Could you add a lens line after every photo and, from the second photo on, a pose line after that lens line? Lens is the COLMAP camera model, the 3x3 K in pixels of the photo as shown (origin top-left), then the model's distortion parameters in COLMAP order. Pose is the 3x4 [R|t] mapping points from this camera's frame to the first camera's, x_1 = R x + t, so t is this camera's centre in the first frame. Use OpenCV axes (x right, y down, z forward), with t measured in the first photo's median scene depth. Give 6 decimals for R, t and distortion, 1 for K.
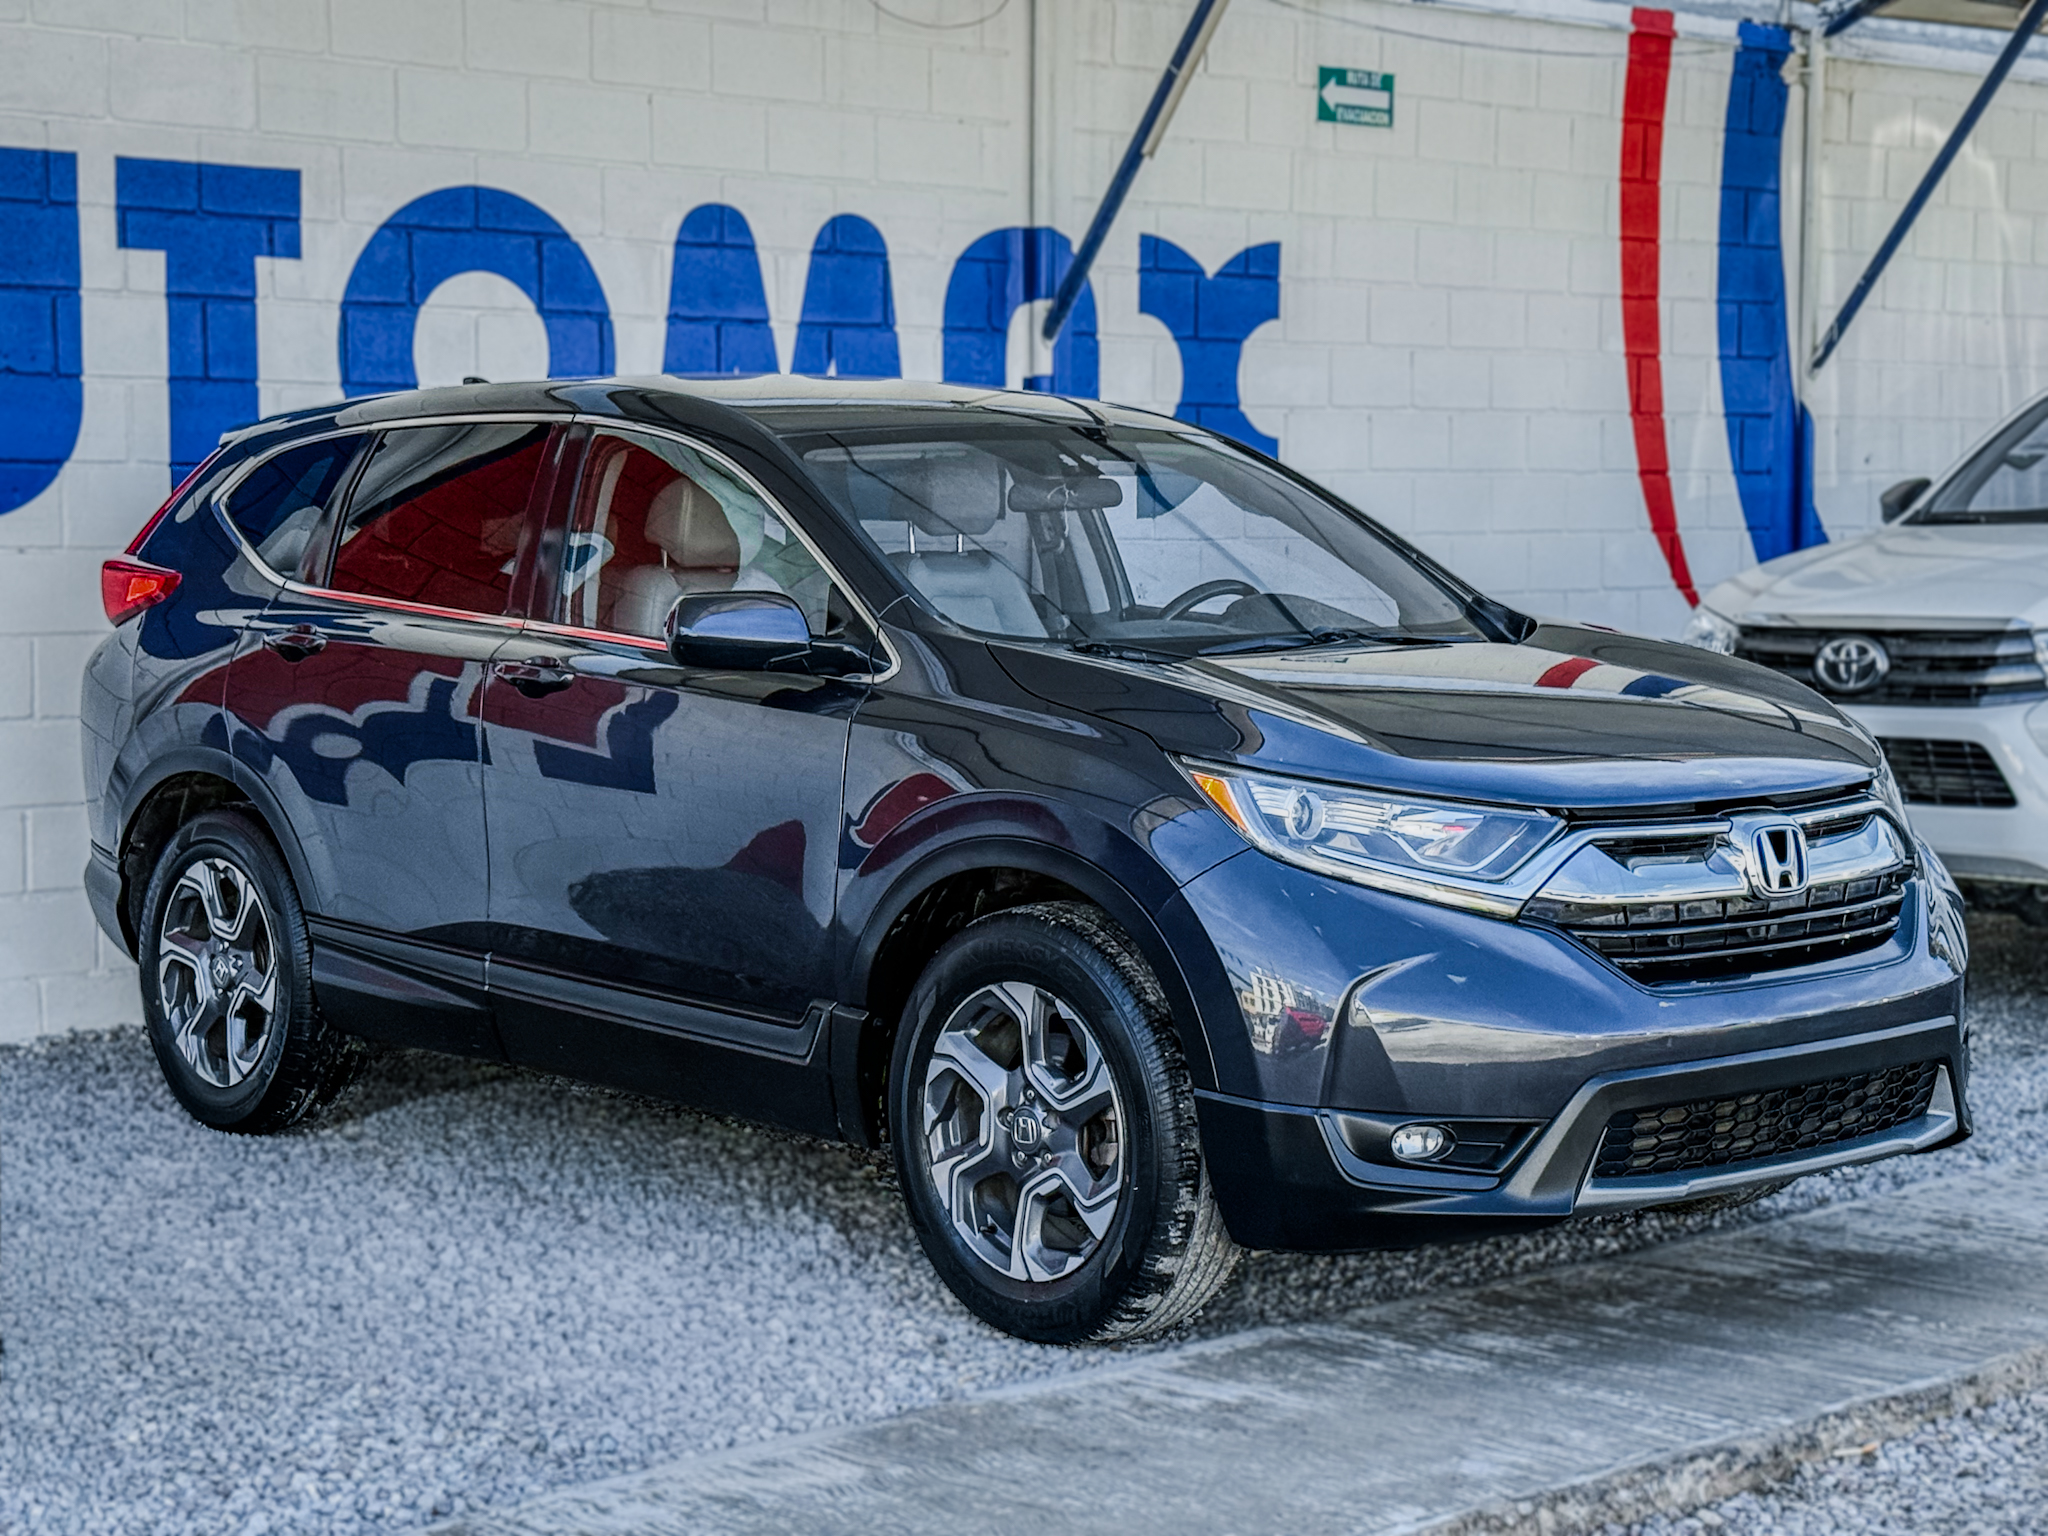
lens RADIAL K [[3654.0, 0, 1024.0], [0, 3654.0, 768.0], [0, 0, 1]] dist [0.163138, -0.144507]
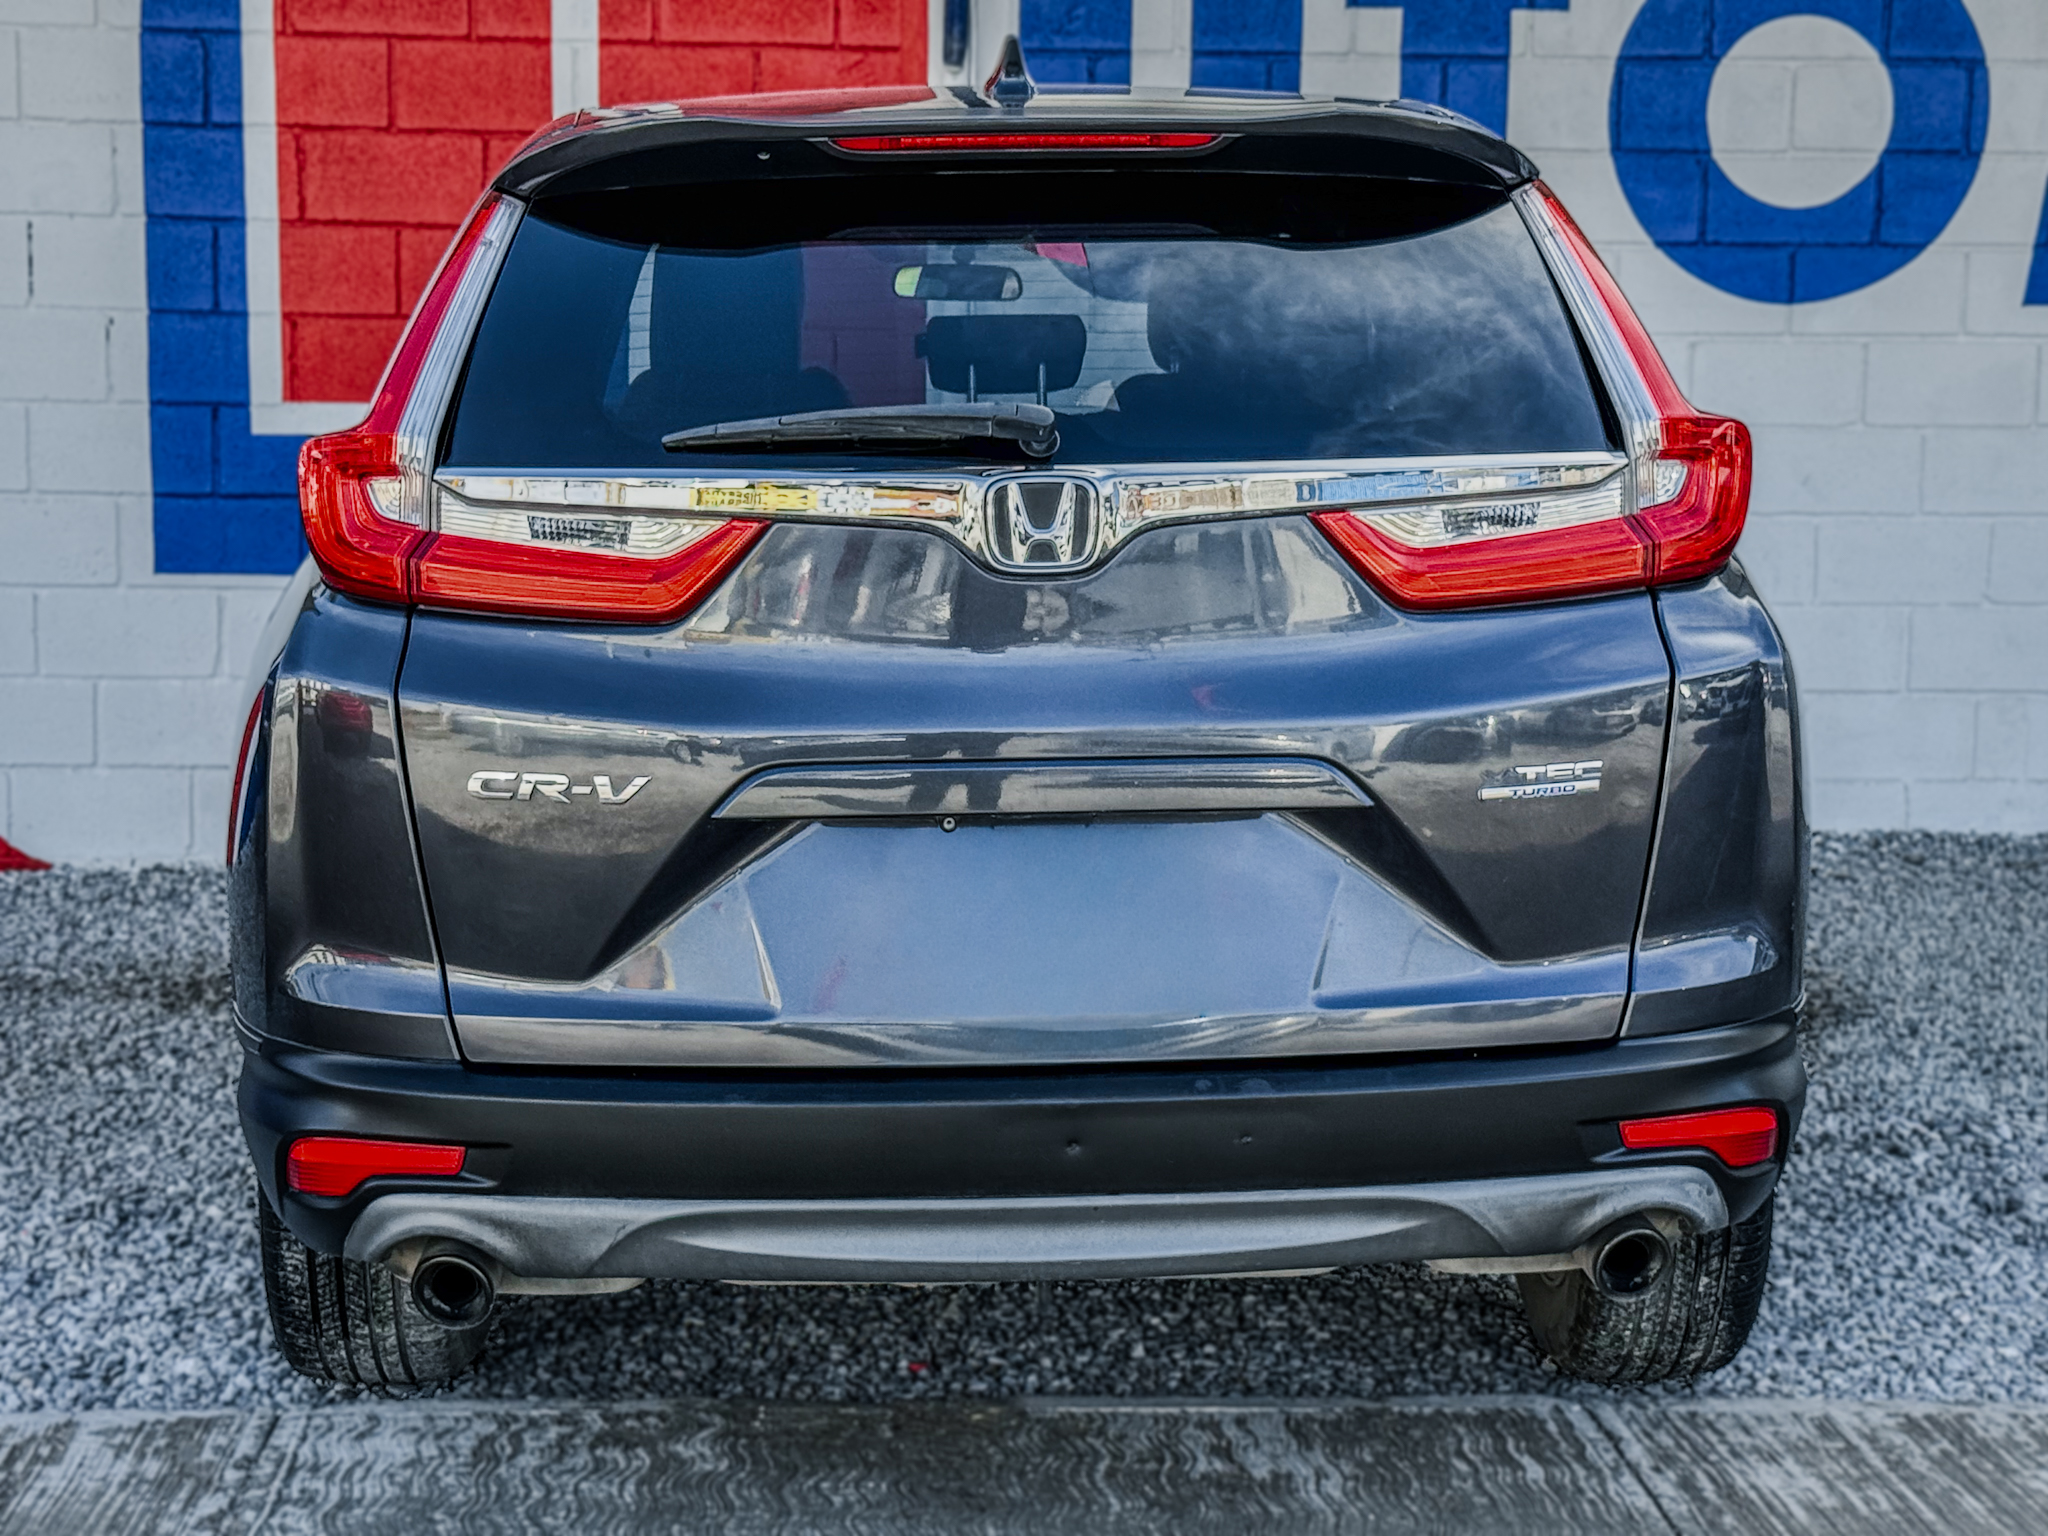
lens RADIAL K [[3654.0, 0, 1024.0], [0, 3654.0, 768.0], [0, 0, 1]] dist [0.163138, -0.144507]
pose [[0.772888, 0.099346, -0.626717, 0.251928], [-0.061980, 0.994765, 0.081252, -0.017710], [0.631508, -0.023955, 0.774999, 0.195660]]
